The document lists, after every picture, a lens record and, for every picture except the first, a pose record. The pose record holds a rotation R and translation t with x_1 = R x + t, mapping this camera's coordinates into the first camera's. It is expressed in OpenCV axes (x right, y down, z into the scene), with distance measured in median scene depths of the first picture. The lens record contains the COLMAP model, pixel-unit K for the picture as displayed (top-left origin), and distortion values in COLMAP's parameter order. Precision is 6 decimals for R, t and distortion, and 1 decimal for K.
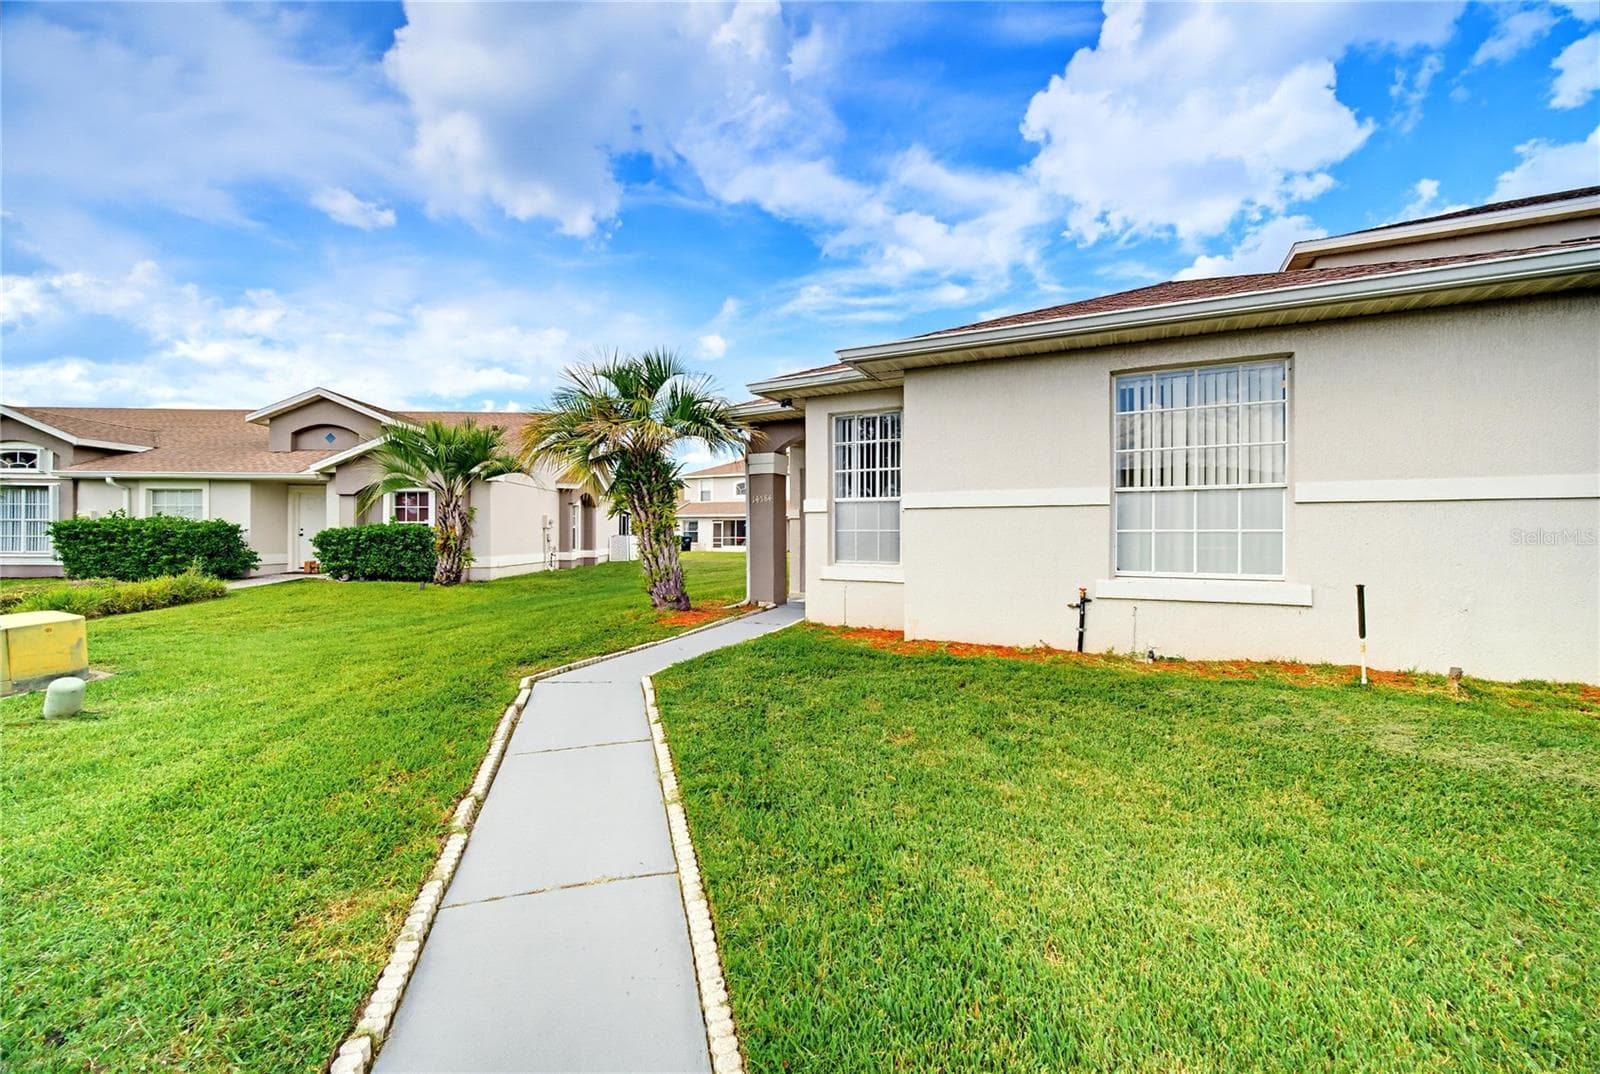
lens RADIAL K [[651.5, 0, 802.7], [0, 651.5, 547.9], [0, 0, 1]] dist [0.000961, -0.000692]
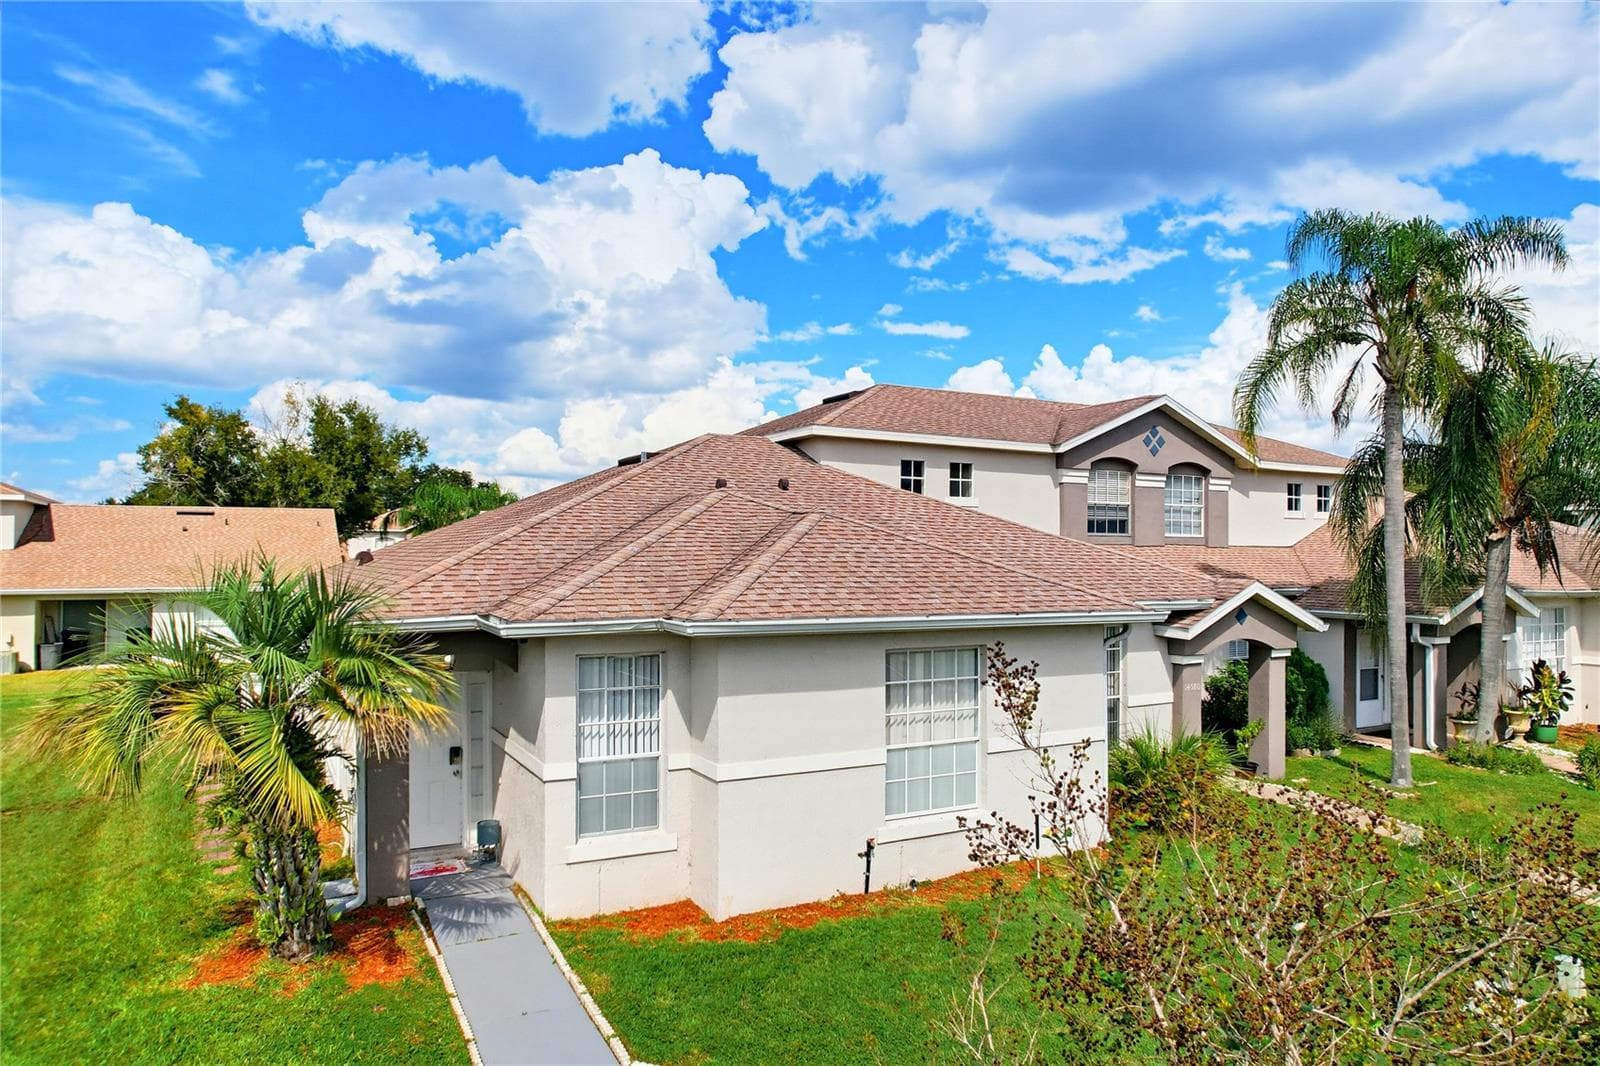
lens RADIAL K [[1050.5, 0, 829.5], [0, 1050.5, 550.7], [0, 0, 1]] dist [-0.052692, 0.043263]
pose [[0.556778, 0.003468, 0.830654, -0.723025], [0.008955, 0.999908, -0.010177, -0.269296], [-0.830613, 0.013105, 0.556696, 0.014563]]
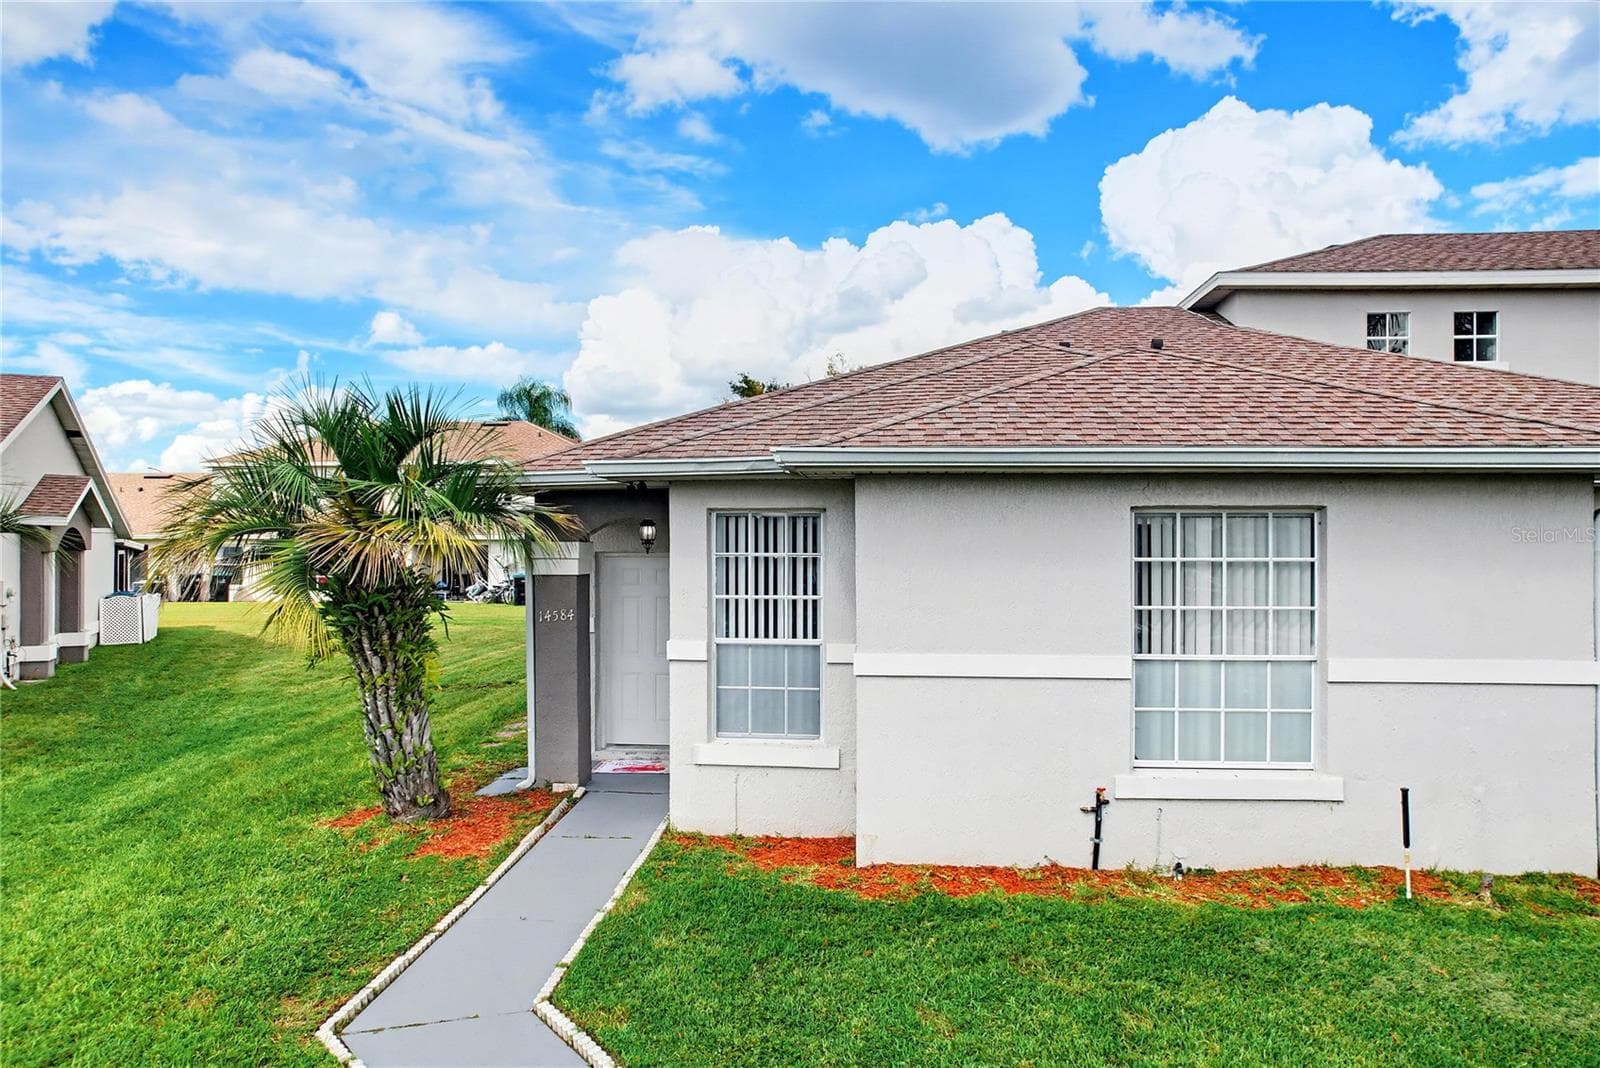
lens RADIAL K [[1050.5, 0, 799.7], [0, 1050.5, 554.8], [0, 0, 1]] dist [-0.052692, 0.043263]
pose [[0.926044, -0.006432, 0.377361, -0.227254], [0.006028, 0.999979, 0.002250, -0.136836], [-0.377367, 0.000191, 0.926064, -0.004199]]
